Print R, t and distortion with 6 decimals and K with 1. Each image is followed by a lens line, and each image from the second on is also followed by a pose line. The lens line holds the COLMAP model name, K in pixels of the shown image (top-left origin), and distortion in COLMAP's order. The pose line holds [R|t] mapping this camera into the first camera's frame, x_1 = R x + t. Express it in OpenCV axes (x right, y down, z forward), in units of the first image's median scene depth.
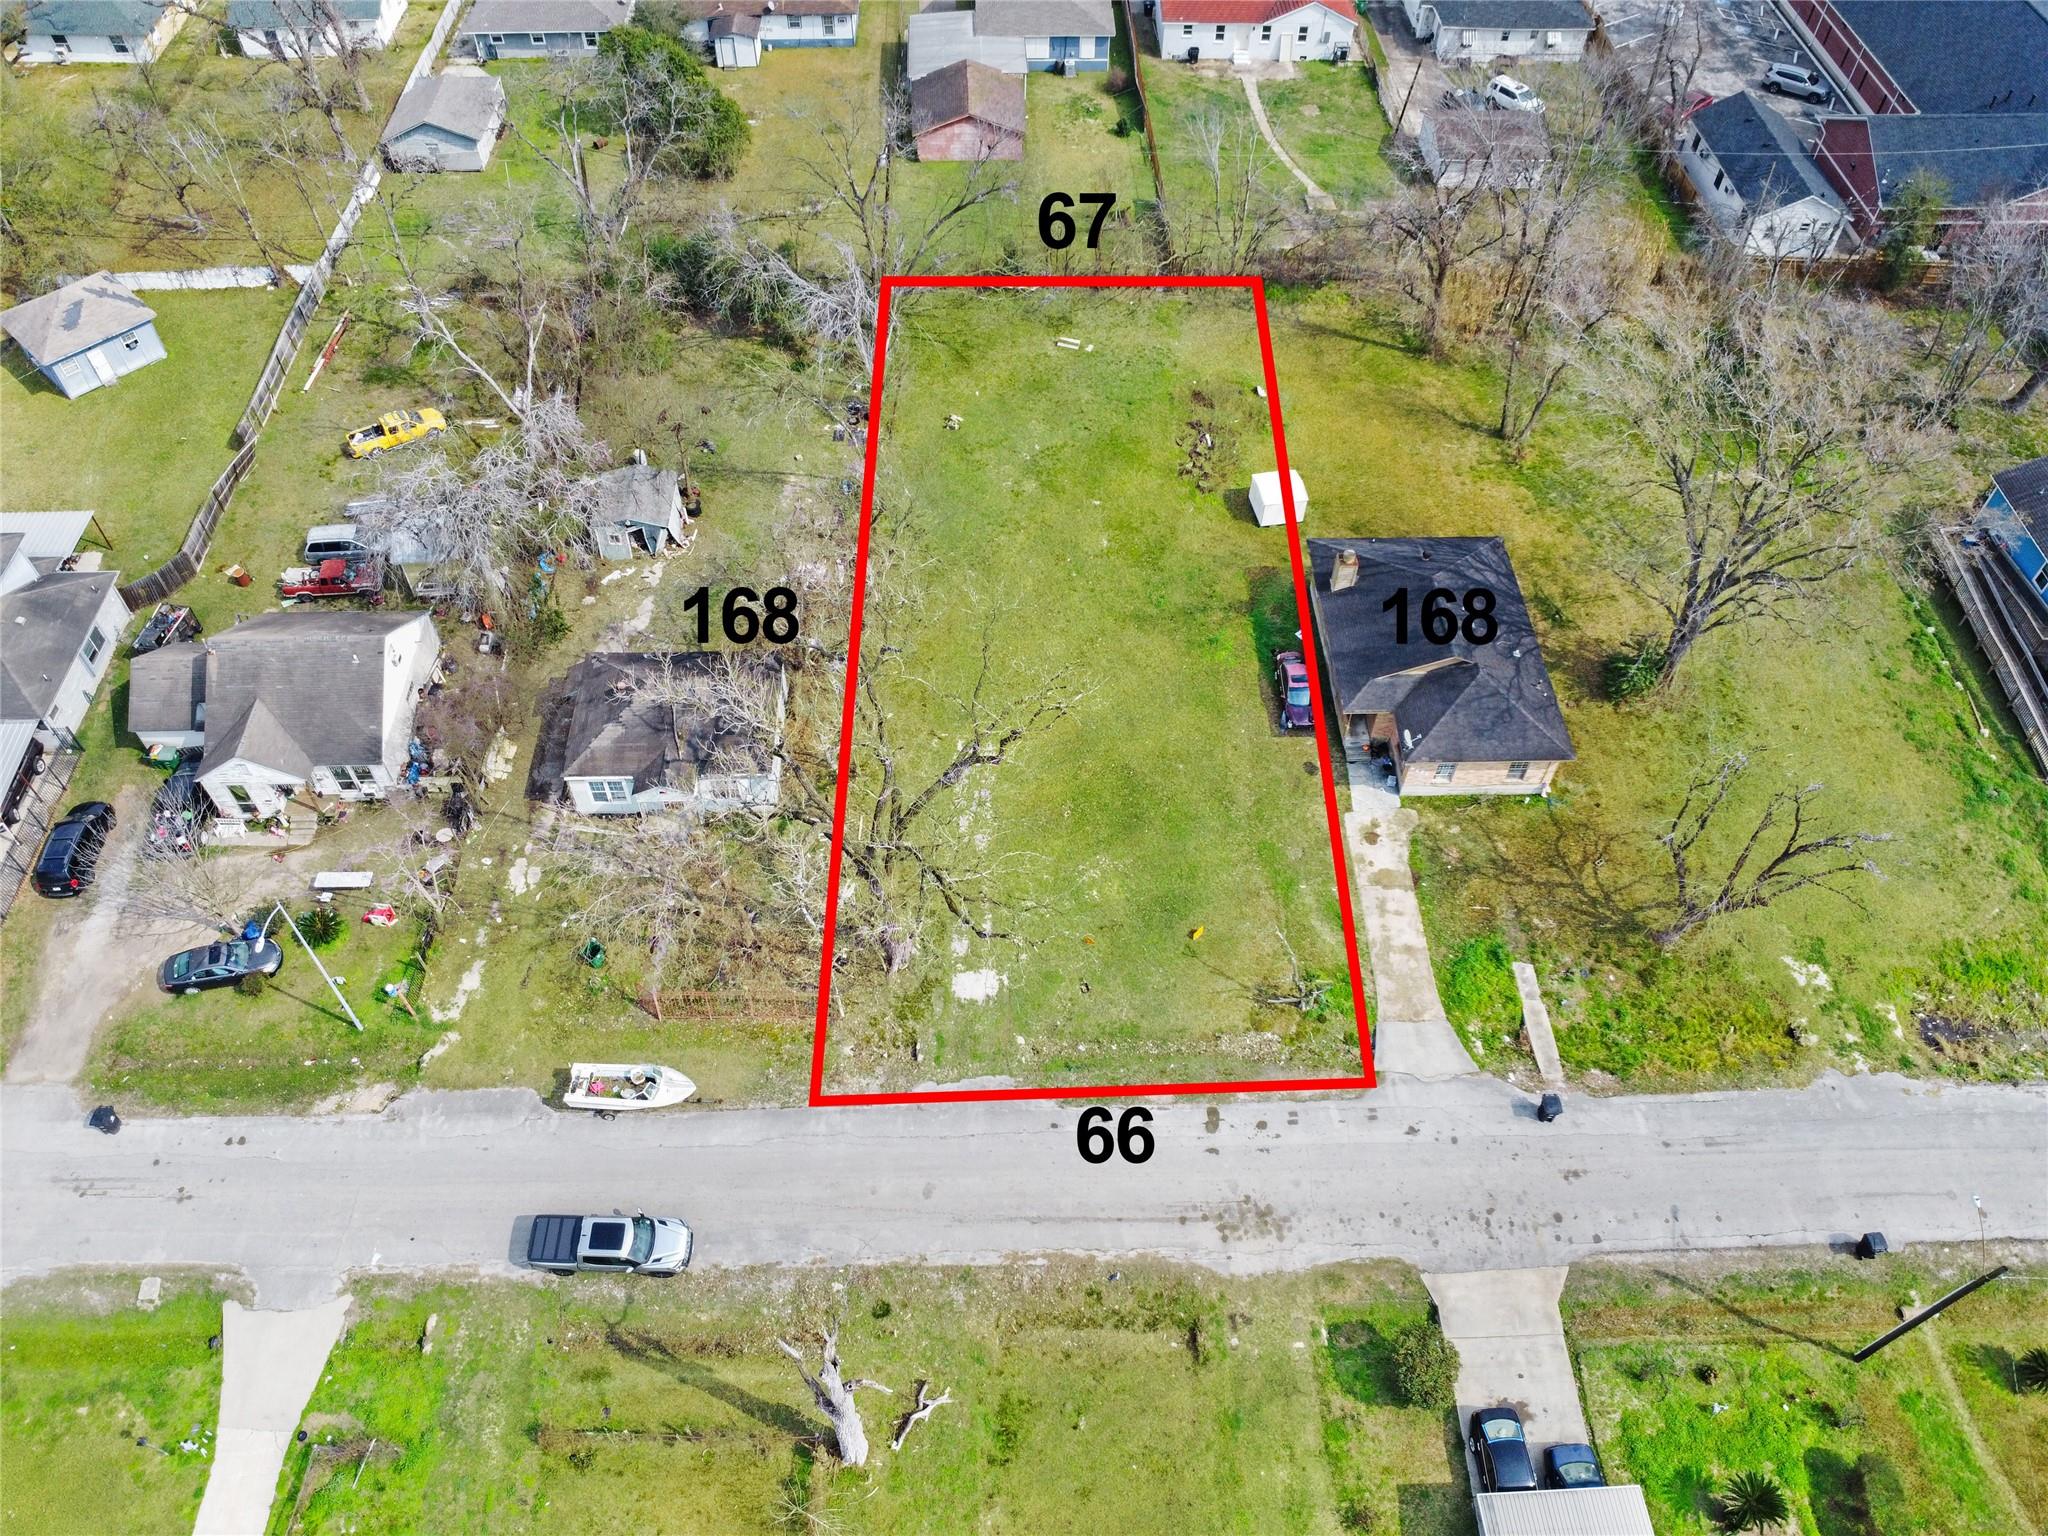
lens RADIAL K [[1492.7, 0, 1024.0], [0, 1492.7, 768.0], [0, 0, 1]] dist [-0.028733, -0.002645]
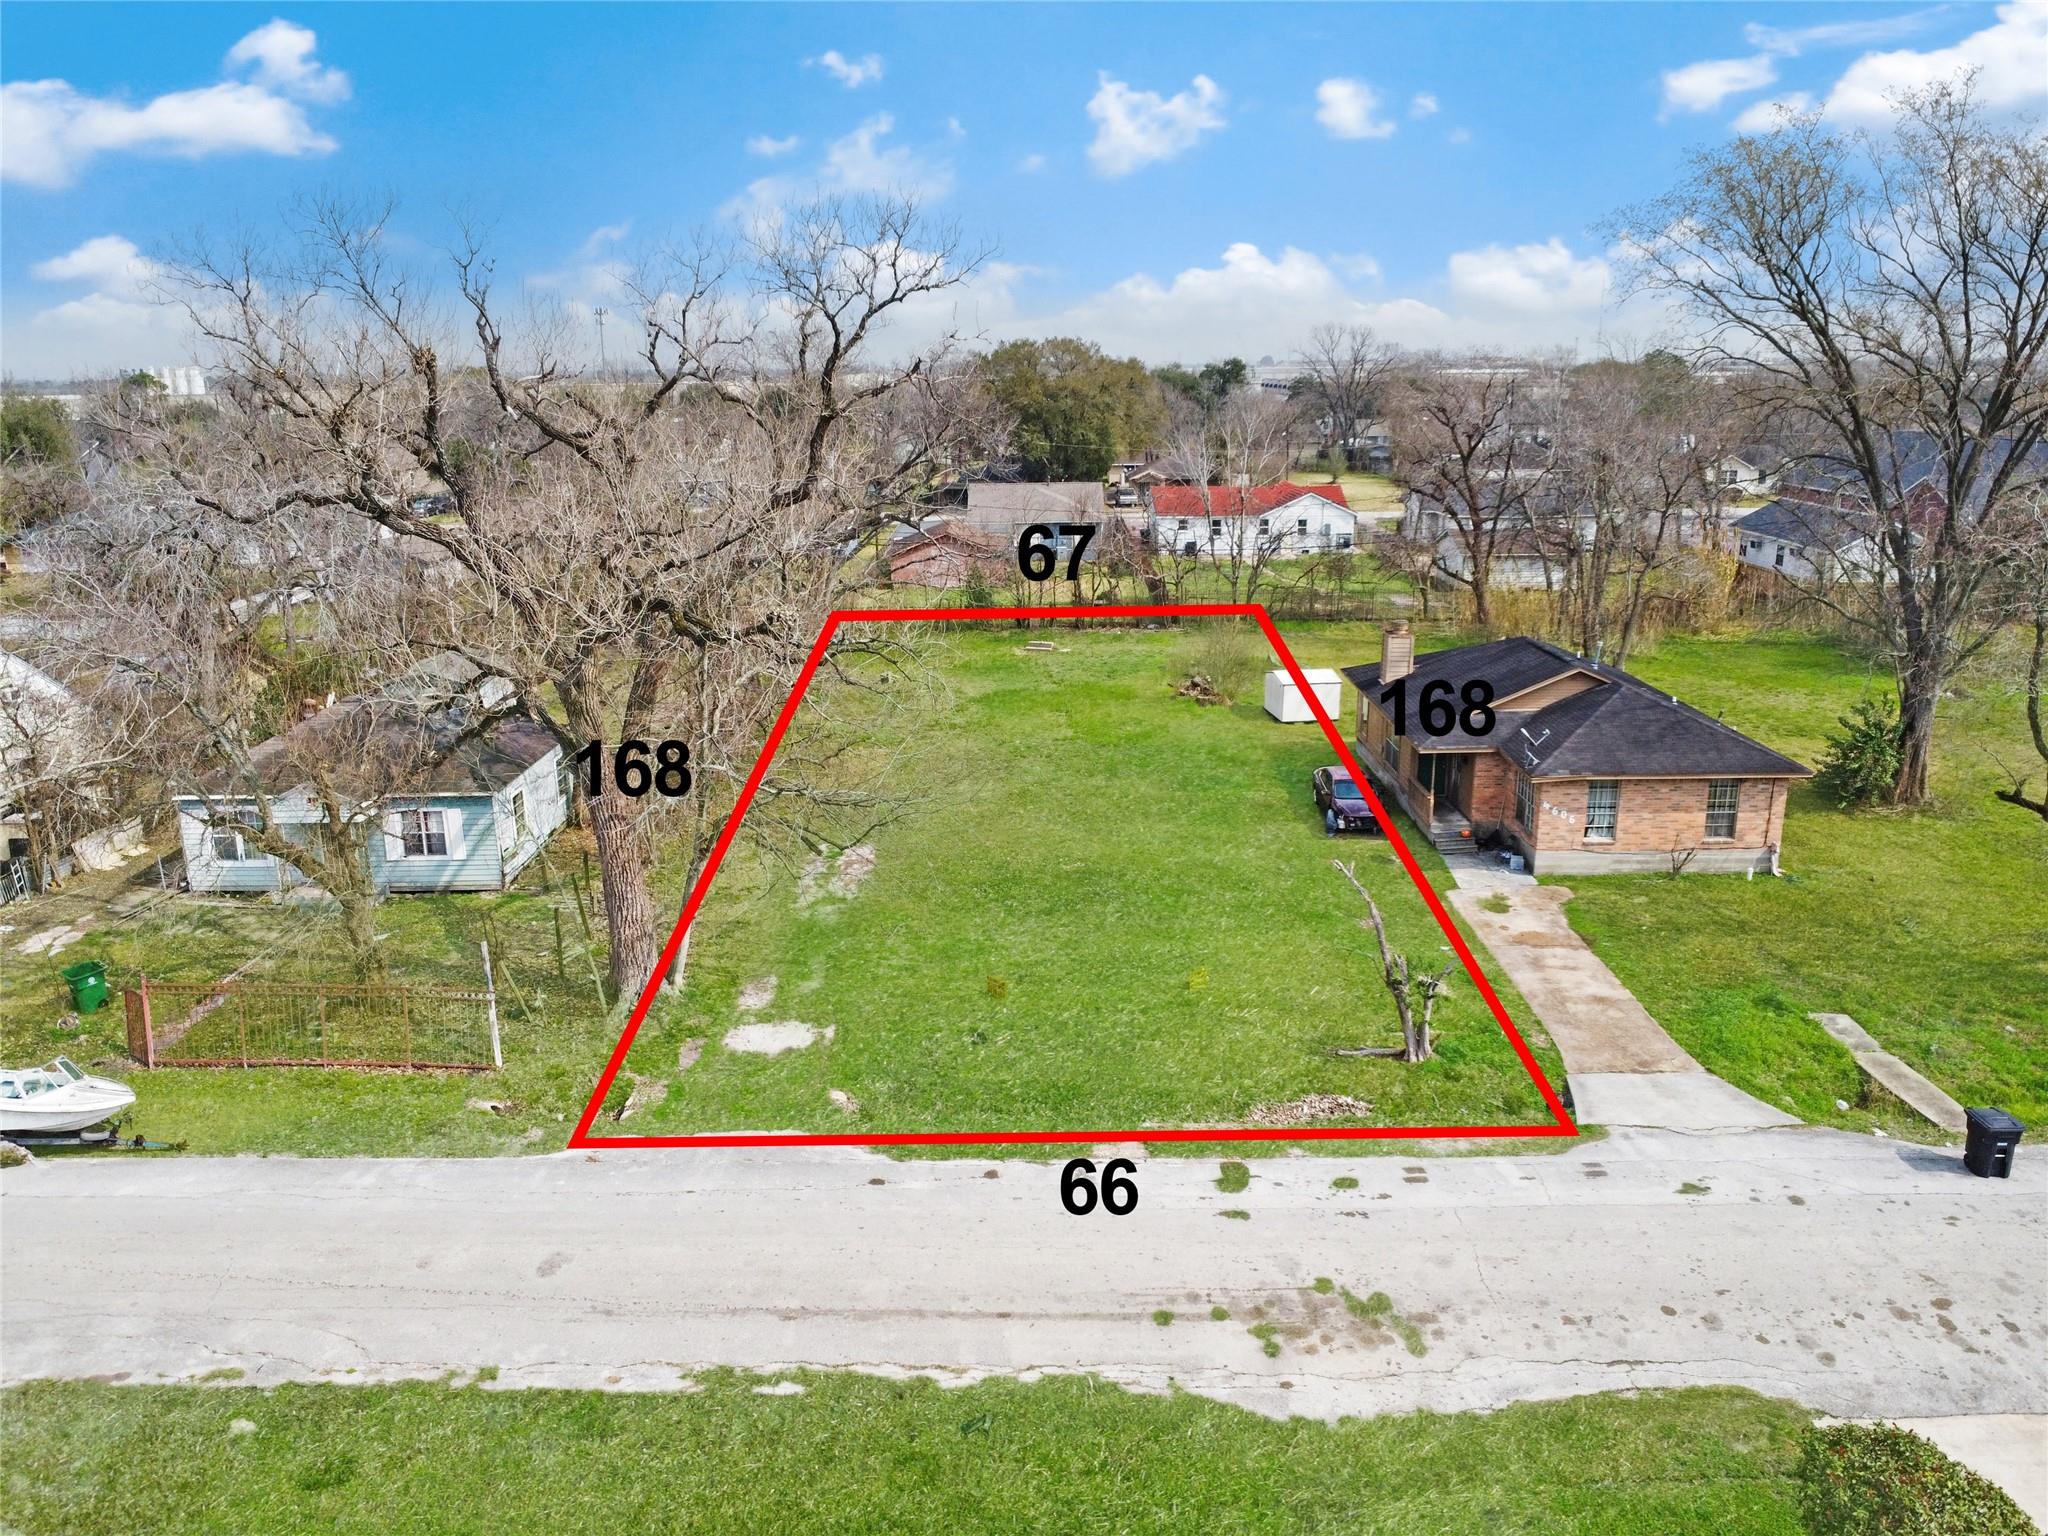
lens RADIAL K [[1494.2, 0, 1024.0], [0, 1494.2, 768.0], [0, 0, 1]] dist [-0.041828, 0.006056]
pose [[0.999148, -0.011516, -0.039640, 0.079163], [-0.013949, 0.809608, -0.586805, 0.380190], [0.038850, 0.586858, 0.808757, 0.539668]]
